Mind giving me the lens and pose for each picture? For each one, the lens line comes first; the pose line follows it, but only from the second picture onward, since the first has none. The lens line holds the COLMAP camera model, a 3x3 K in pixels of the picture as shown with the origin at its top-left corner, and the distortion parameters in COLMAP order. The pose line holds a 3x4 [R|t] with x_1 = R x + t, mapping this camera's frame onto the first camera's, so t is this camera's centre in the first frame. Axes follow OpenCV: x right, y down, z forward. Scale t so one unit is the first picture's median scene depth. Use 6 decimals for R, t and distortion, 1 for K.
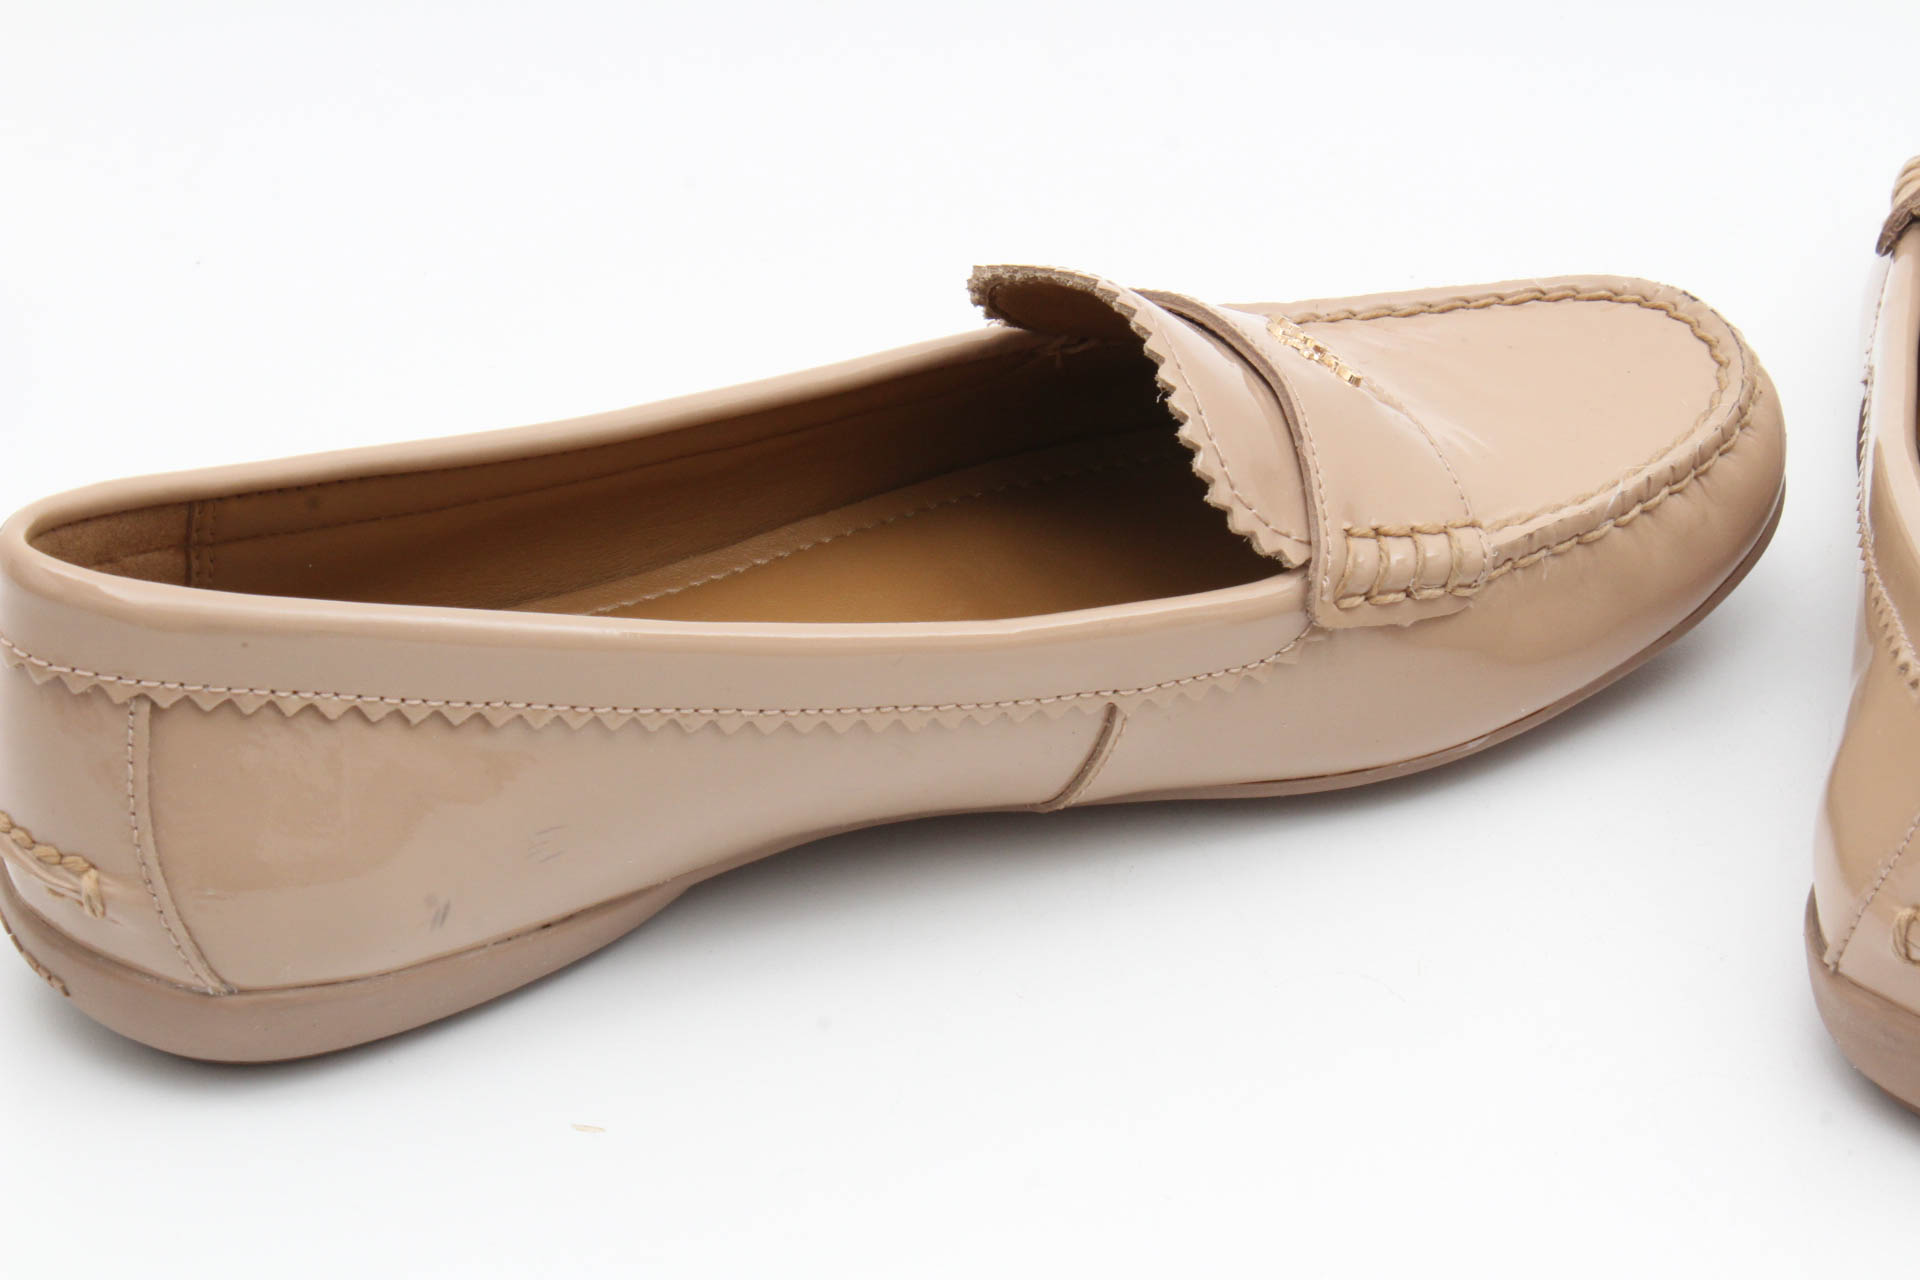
lens RADIAL K [[4677.3, 0, 956.0], [0, 4677.3, 629.0], [0, 0, 1]] dist [0.142427, 0.000000]
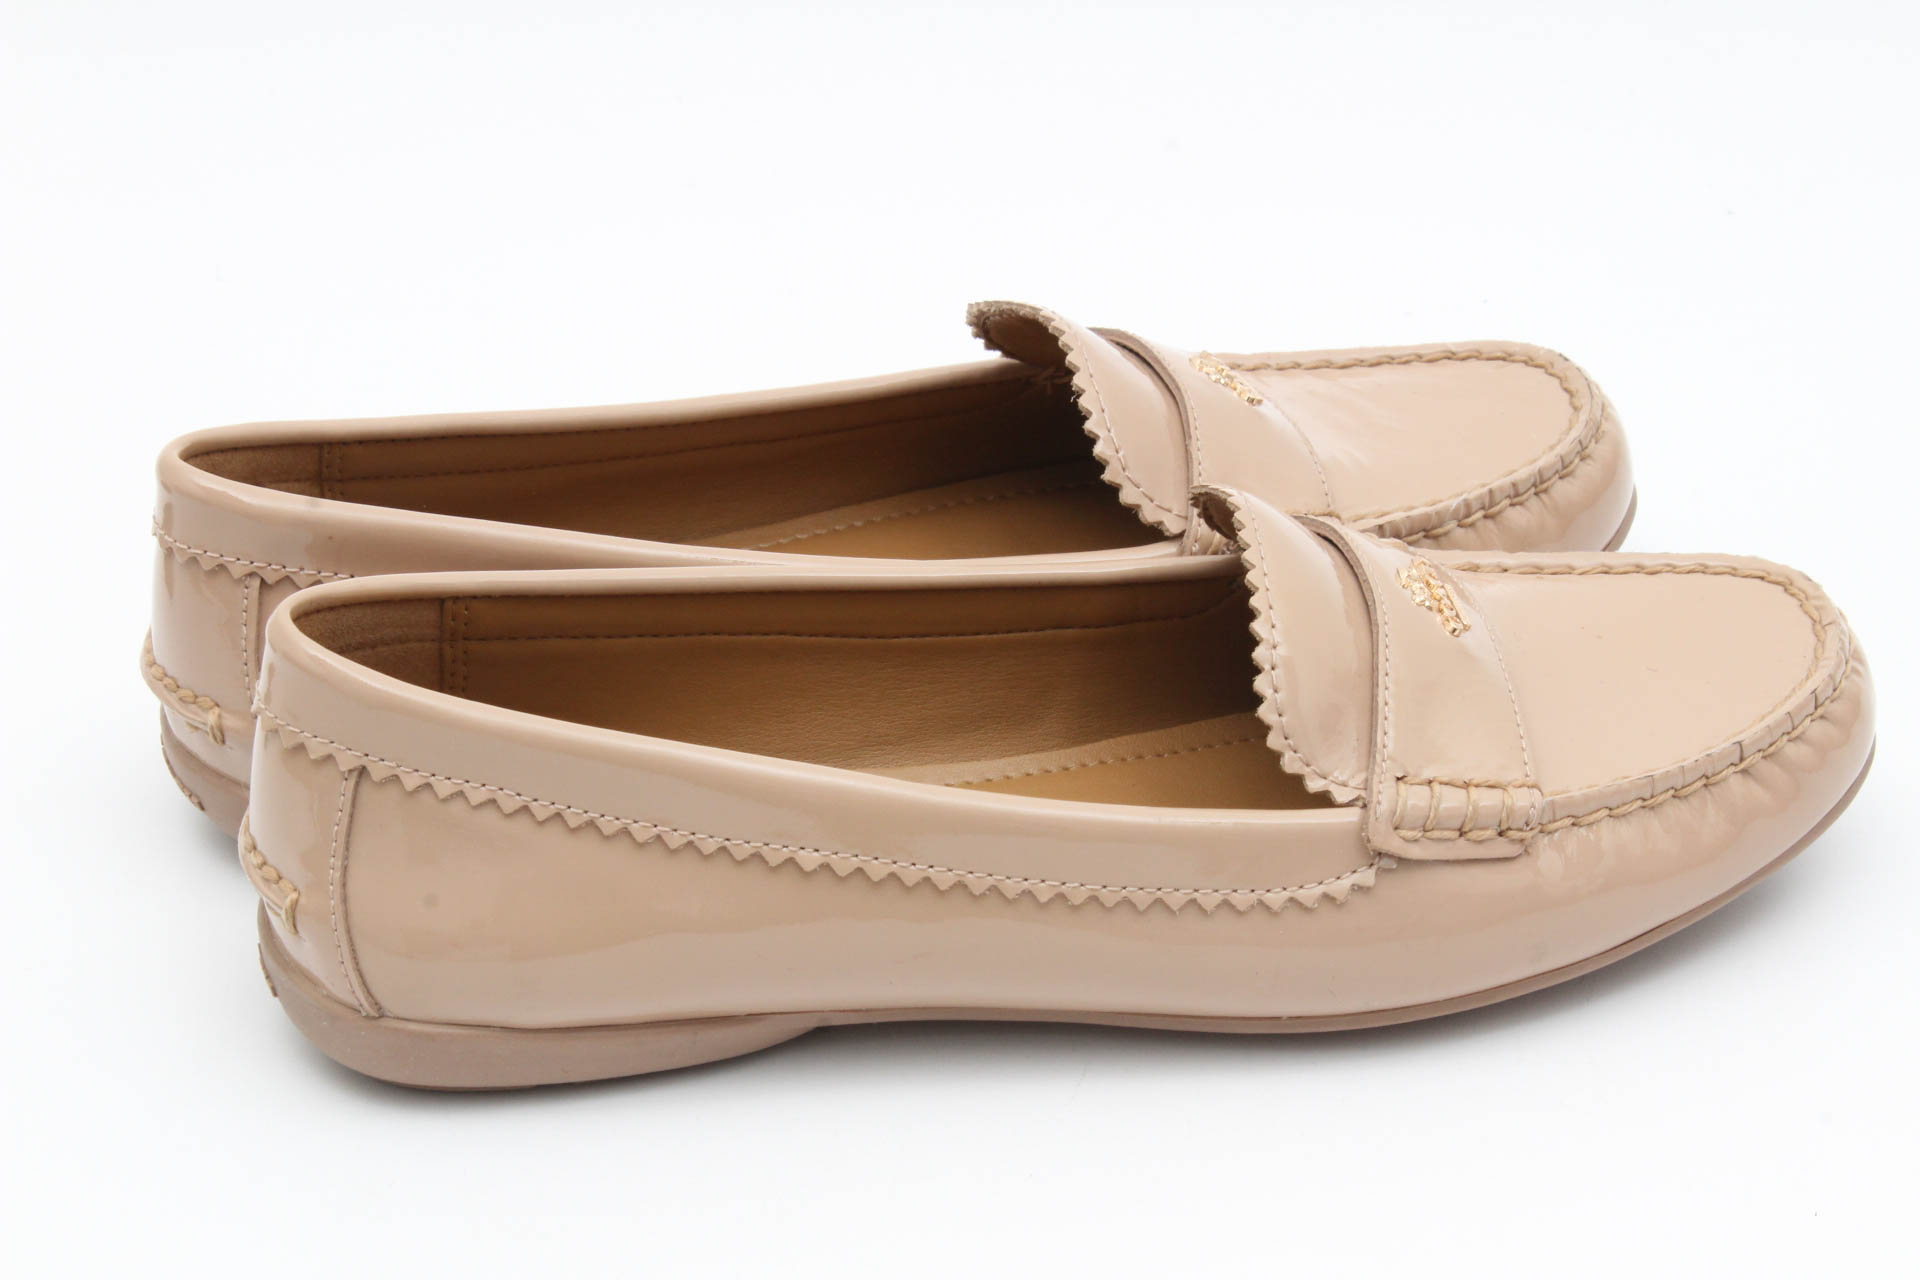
lens RADIAL K [[4677.3, 0, 965.7], [0, 4677.3, 648.2], [0, 0, 1]] dist [0.142427, 0.000000]
pose [[0.990390, 0.044059, -0.131097, 0.192089], [-0.051234, 0.997339, -0.051864, 0.089740], [0.128463, 0.058082, 0.990012, -0.274279]]
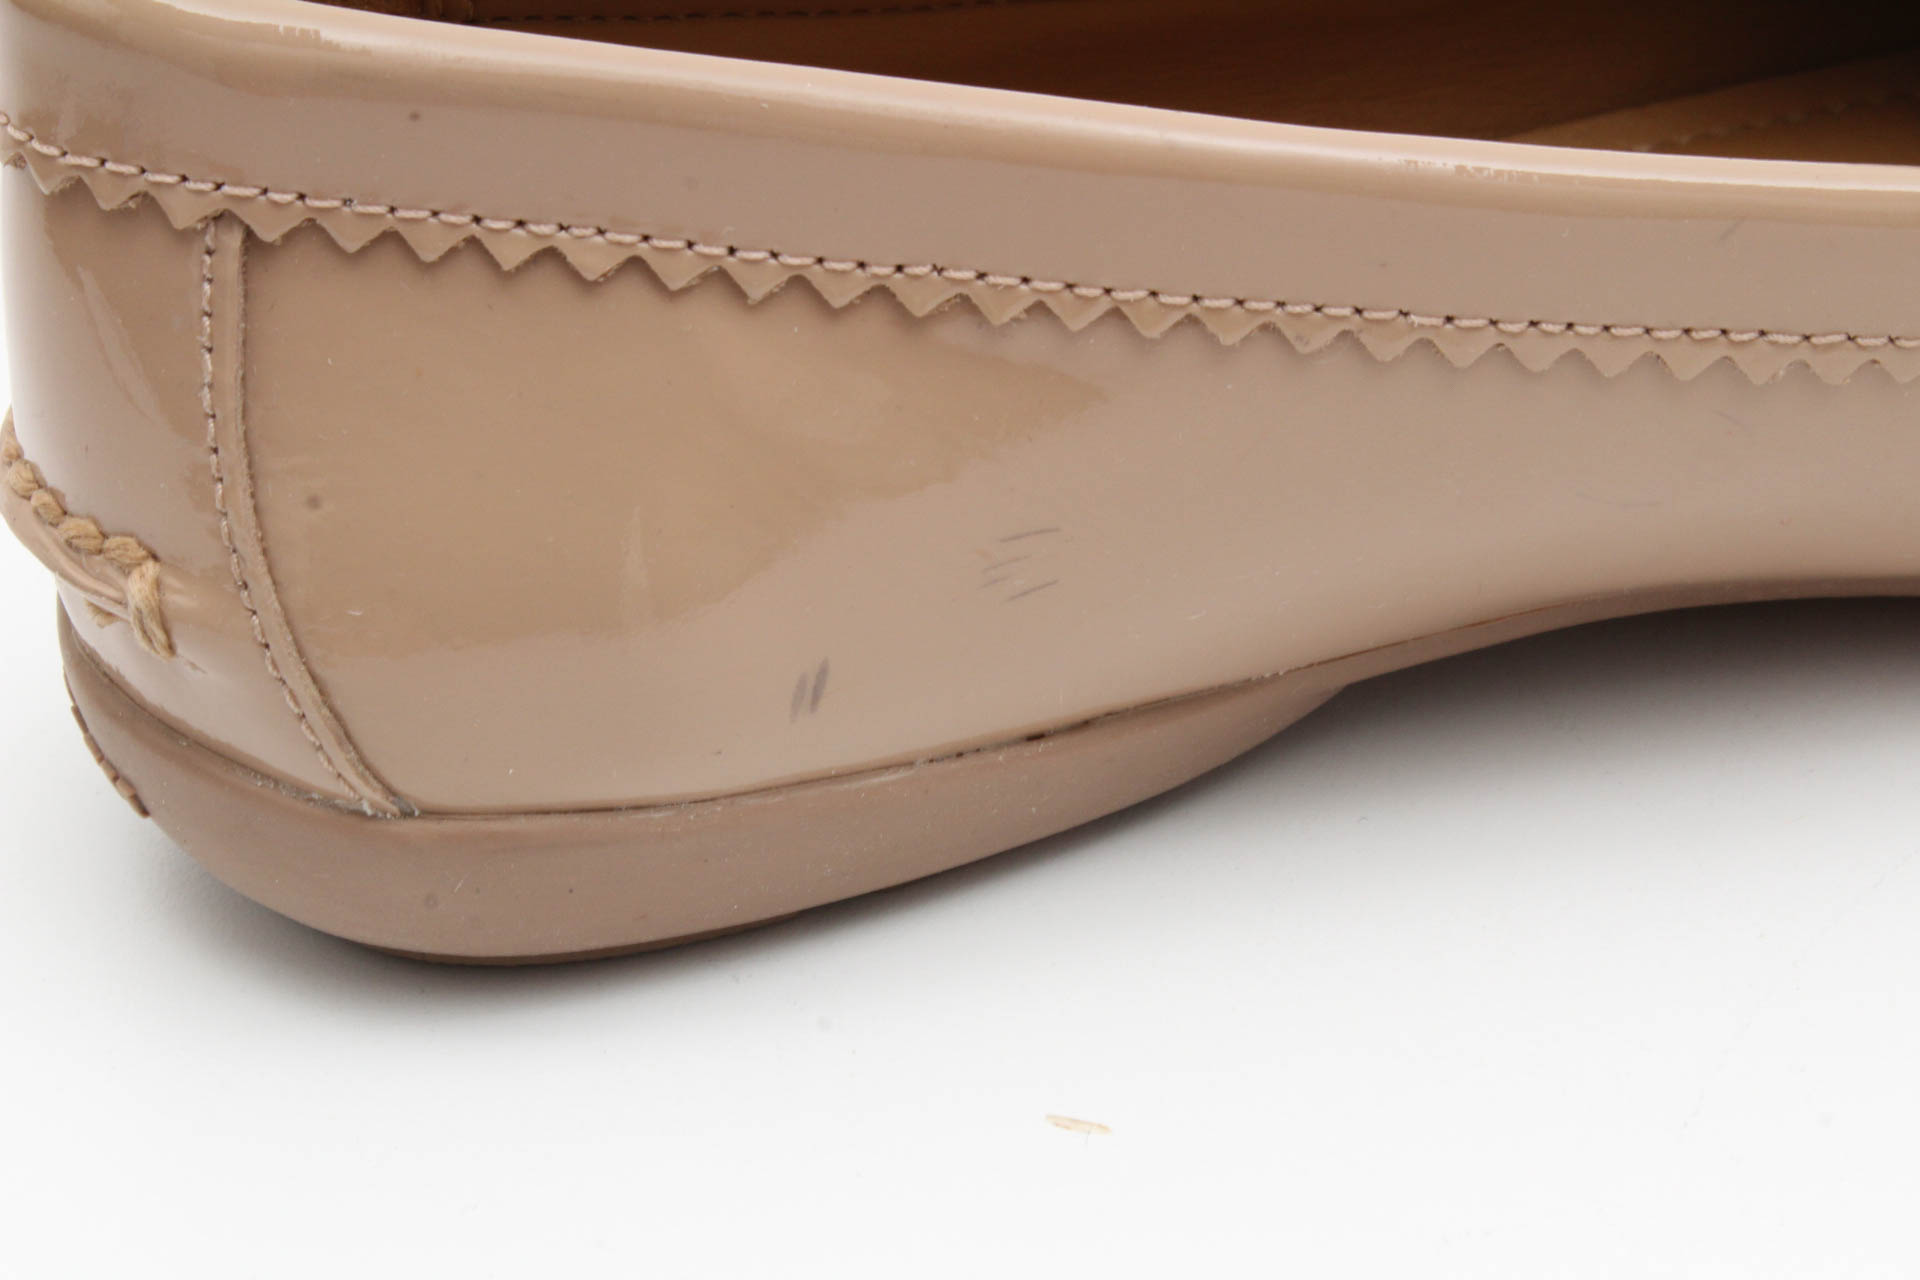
lens RADIAL K [[4677.3, 0, 947.5], [0, 4677.3, 637.5], [0, 0, 1]] dist [0.142427, 0.000000]
pose [[0.978036, 0.038113, -0.204924, 0.010635], [-0.042511, 0.998950, -0.017101, 0.062885], [0.204057, 0.025437, 0.978628, 0.490932]]
